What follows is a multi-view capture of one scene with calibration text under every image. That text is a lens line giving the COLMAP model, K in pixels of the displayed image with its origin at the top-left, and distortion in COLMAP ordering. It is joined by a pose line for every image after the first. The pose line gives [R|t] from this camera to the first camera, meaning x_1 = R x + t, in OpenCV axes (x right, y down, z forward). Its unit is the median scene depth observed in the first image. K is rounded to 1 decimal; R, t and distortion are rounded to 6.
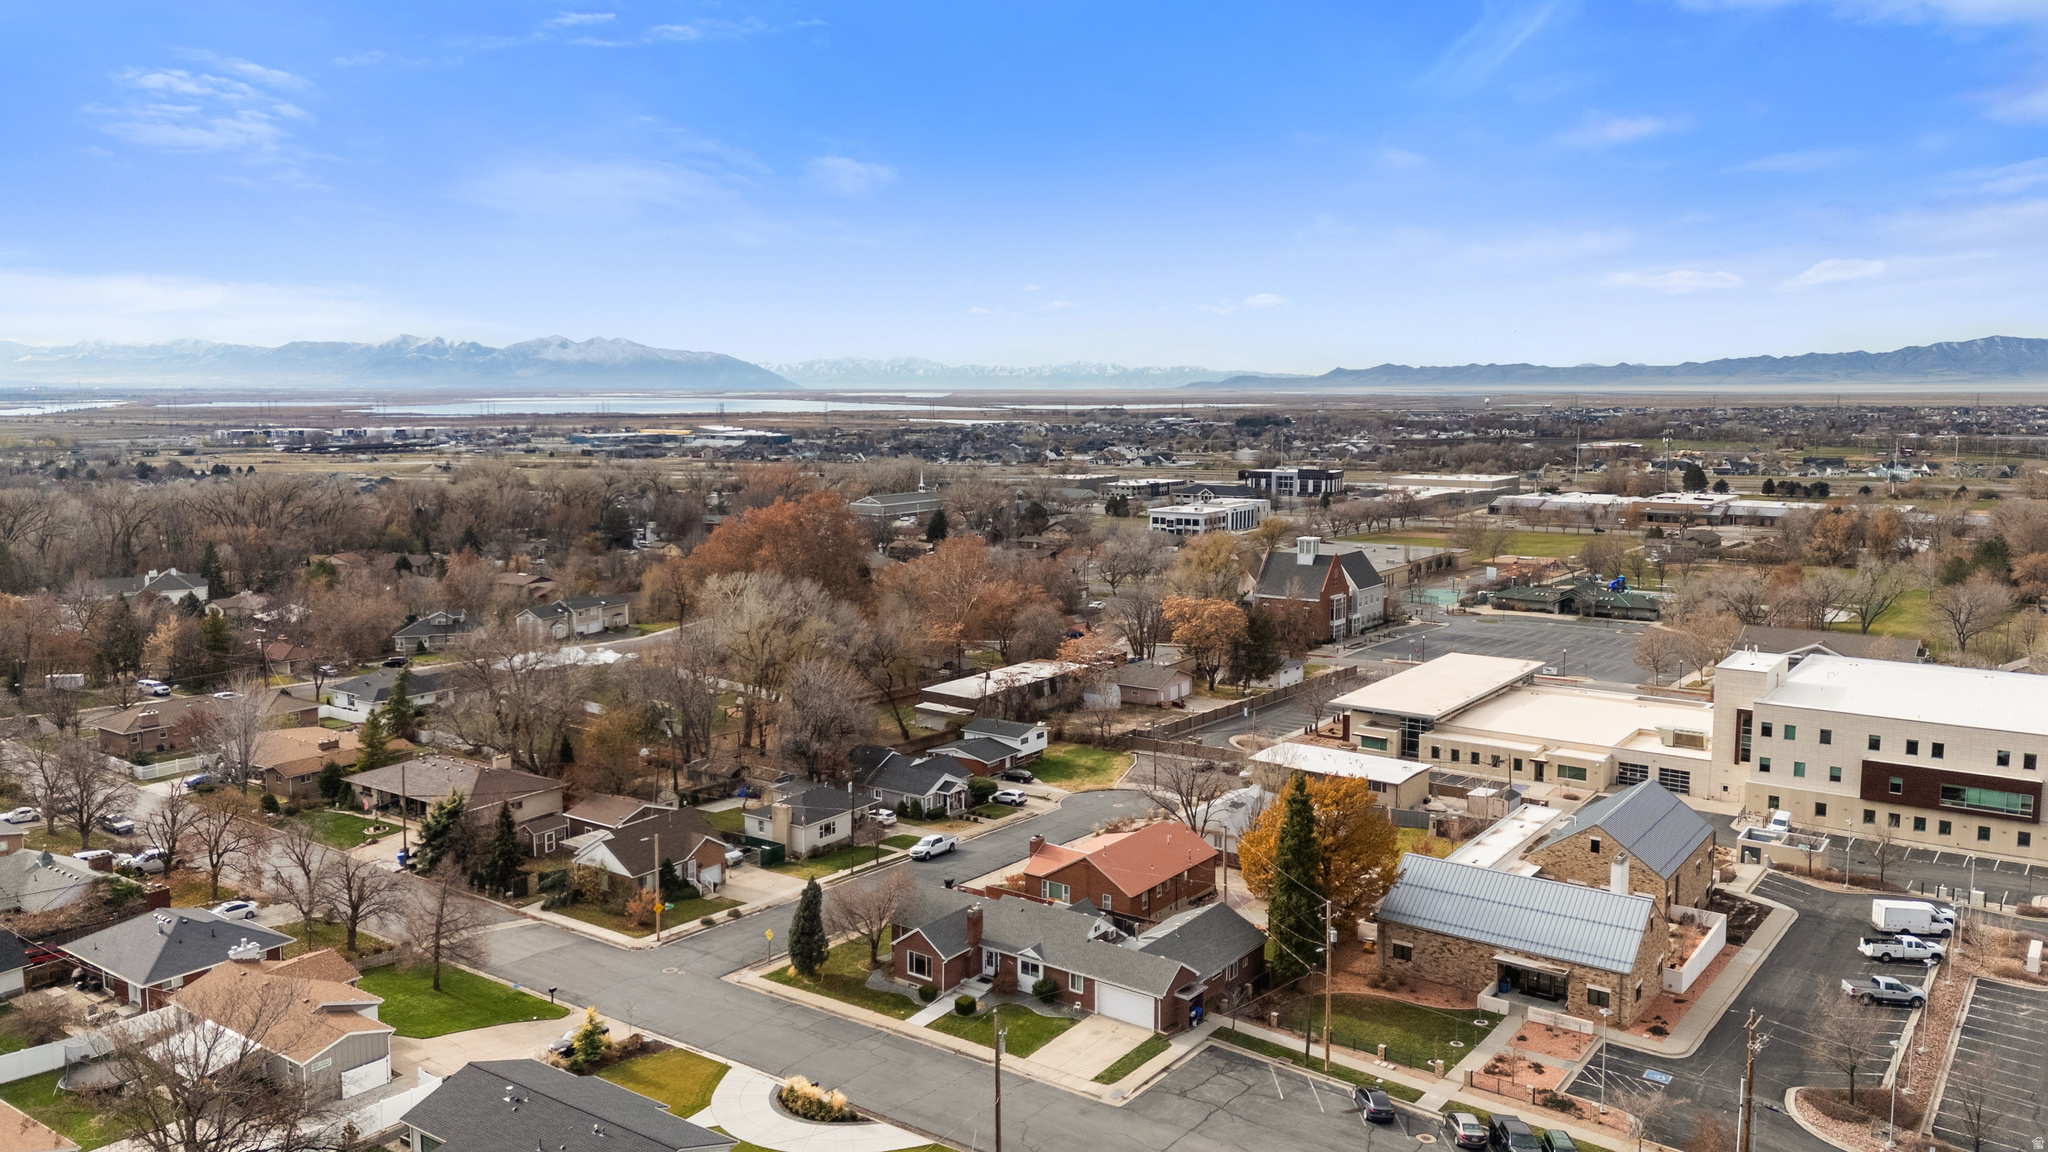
lens RADIAL K [[1512.8, 0, 1024.0], [0, 1512.8, 576.0], [0, 0, 1]] dist [0.114344, -0.122718]
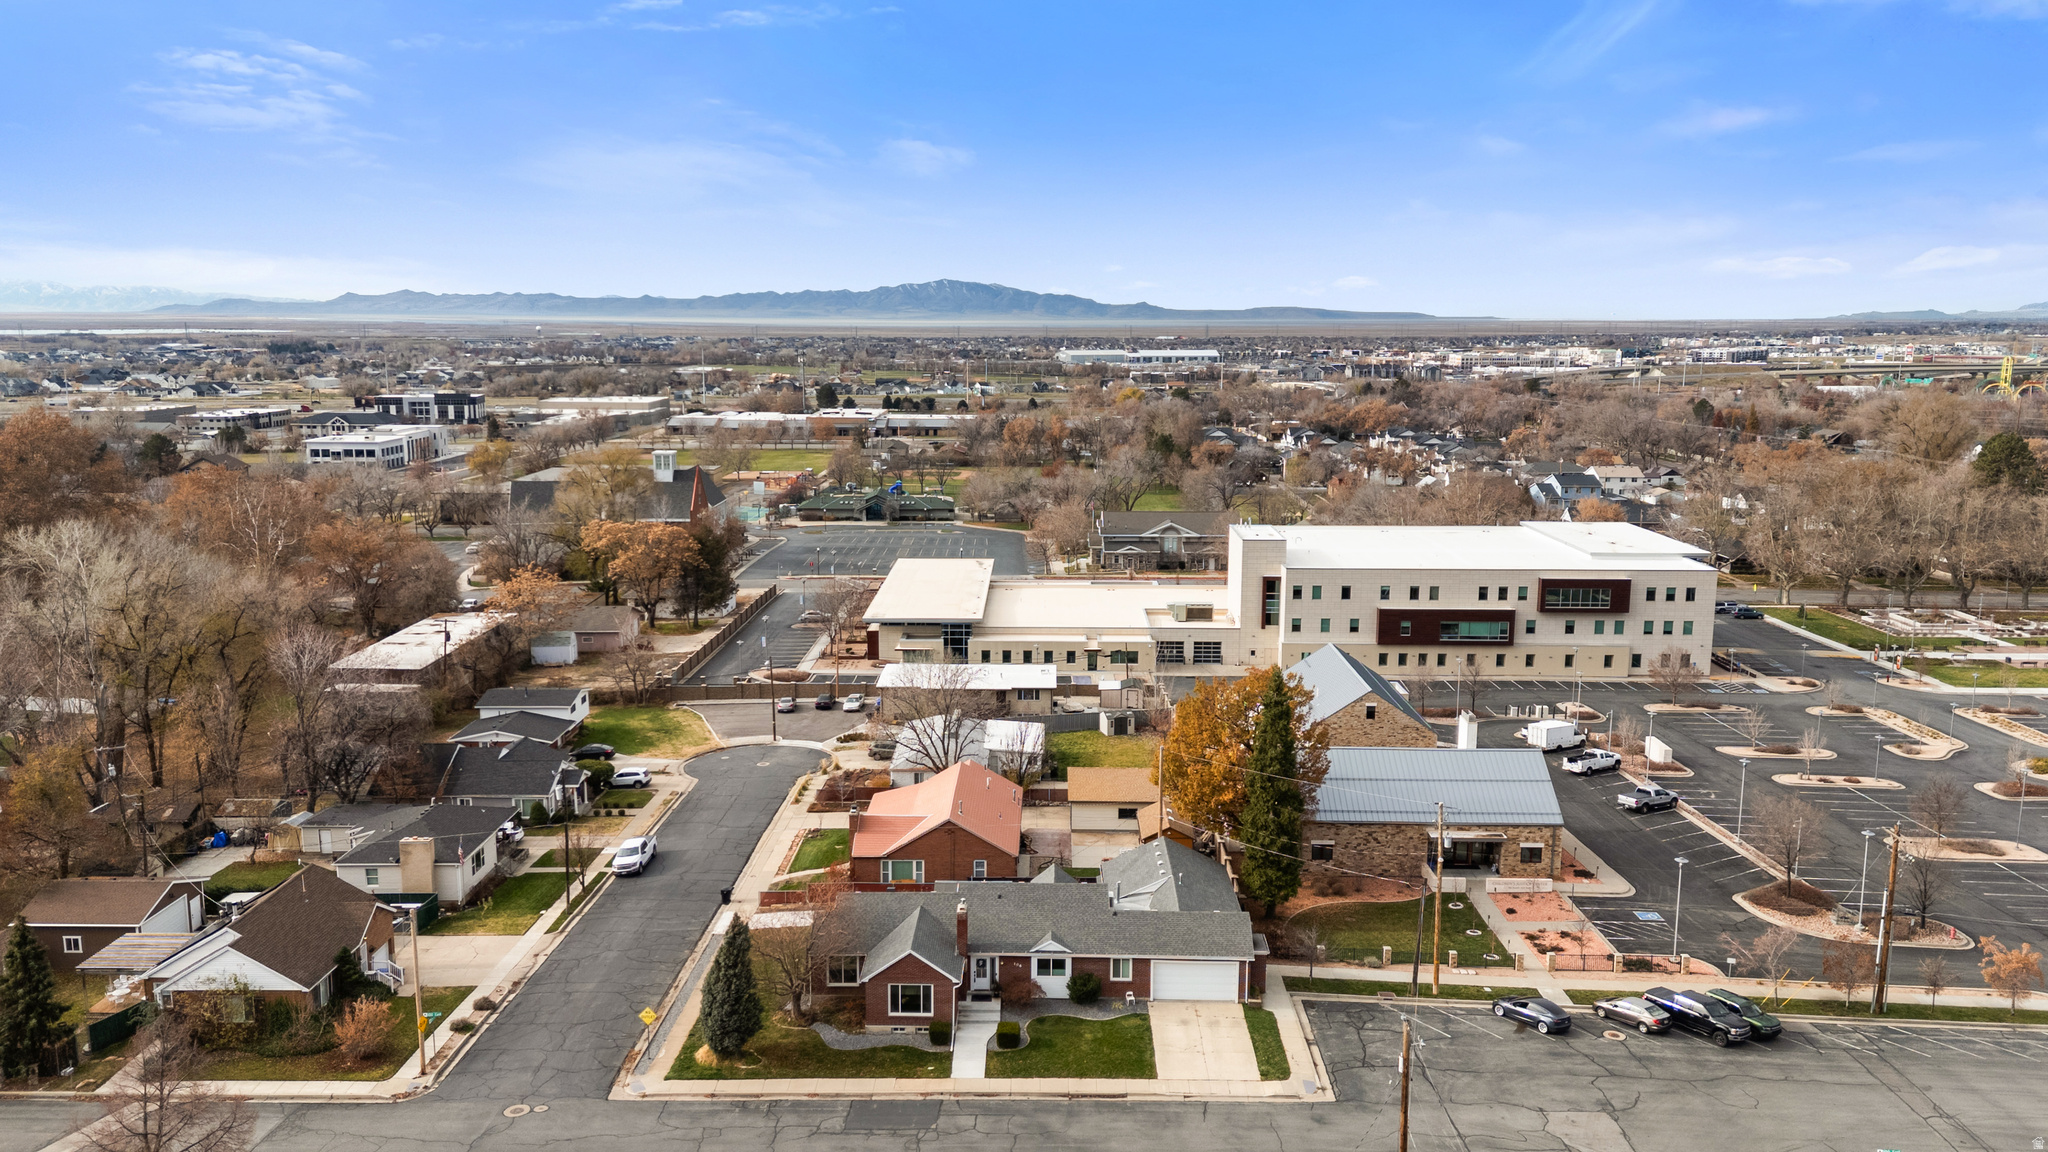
lens RADIAL K [[1512.8, 0, 1024.0], [0, 1512.8, 576.0], [0, 0, 1]] dist [0.114344, -0.122718]
pose [[0.814872, -0.092891, 0.572150, -0.287328], [0.067879, 0.995576, 0.064961, 0.006983], [-0.575653, -0.014098, 0.817572, 0.255273]]
